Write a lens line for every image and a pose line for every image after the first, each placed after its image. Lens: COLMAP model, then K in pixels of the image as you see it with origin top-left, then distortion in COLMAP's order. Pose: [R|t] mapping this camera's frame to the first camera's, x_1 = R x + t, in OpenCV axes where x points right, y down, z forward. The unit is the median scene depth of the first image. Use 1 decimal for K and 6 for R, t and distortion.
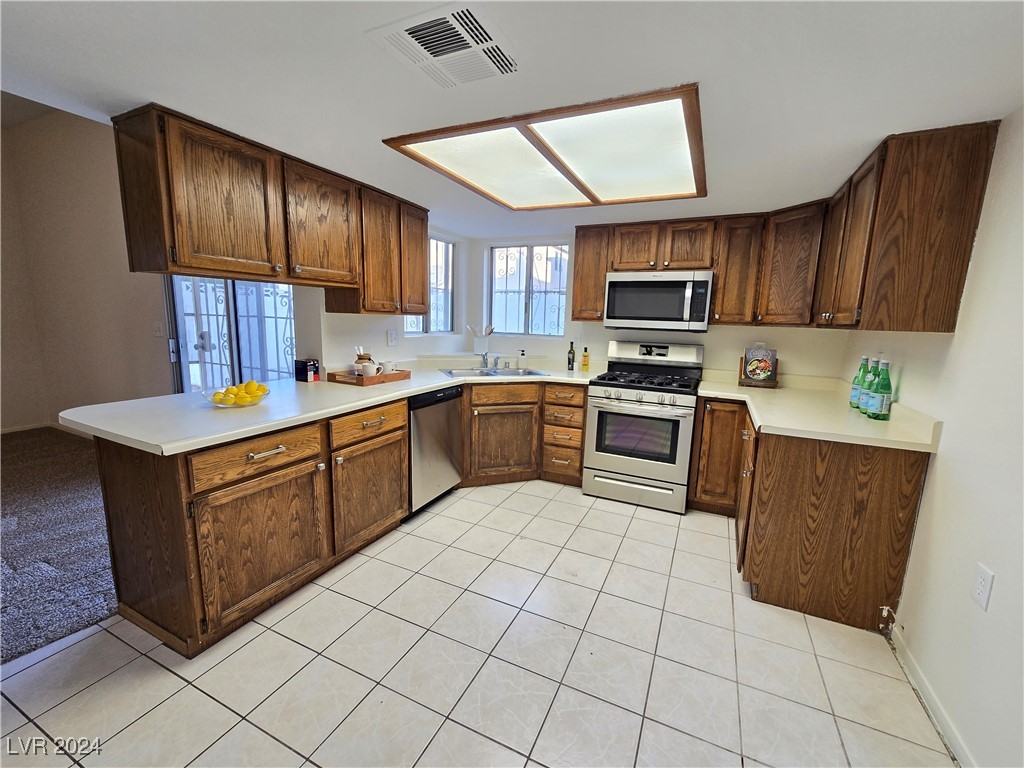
lens RADIAL K [[421.5, 0, 518.4], [0, 421.5, 390.5], [0, 0, 1]] dist [-0.000982, 0.000013]
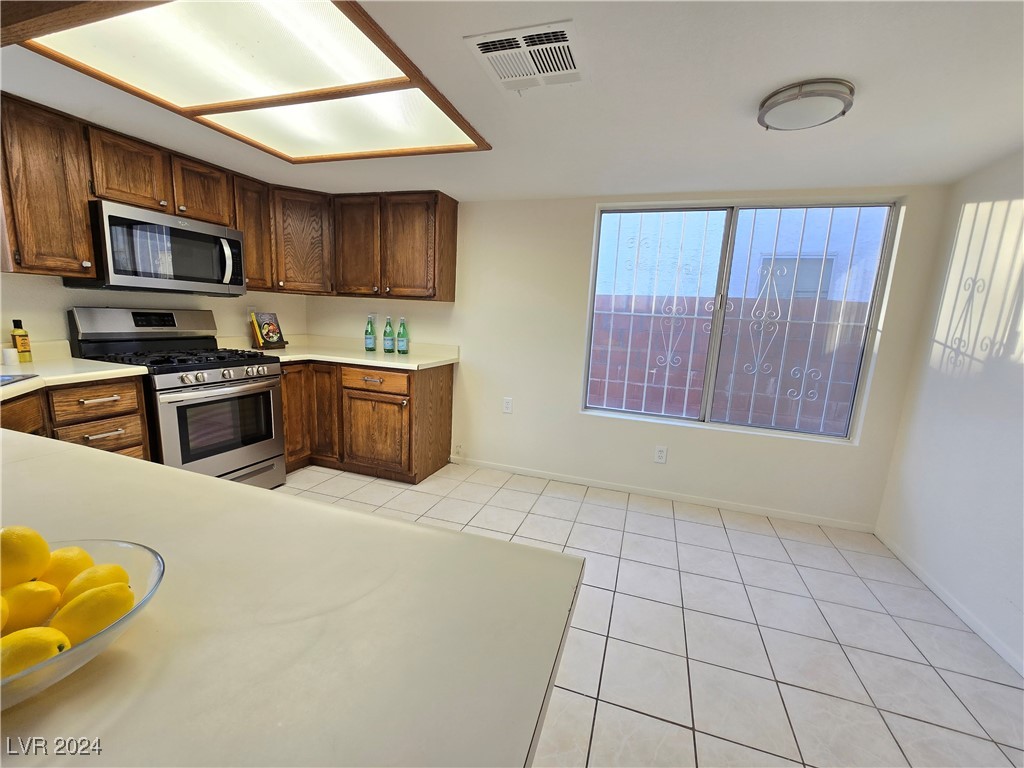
lens RADIAL K [[421.5, 0, 518.4], [0, 421.5, 390.5], [0, 0, 1]] dist [-0.000982, 0.000013]
pose [[-0.114258, -0.209596, 0.971089, -0.623562], [0.111472, 0.968613, 0.222178, -0.081502], [-0.987177, 0.133635, -0.087308, 0.537856]]
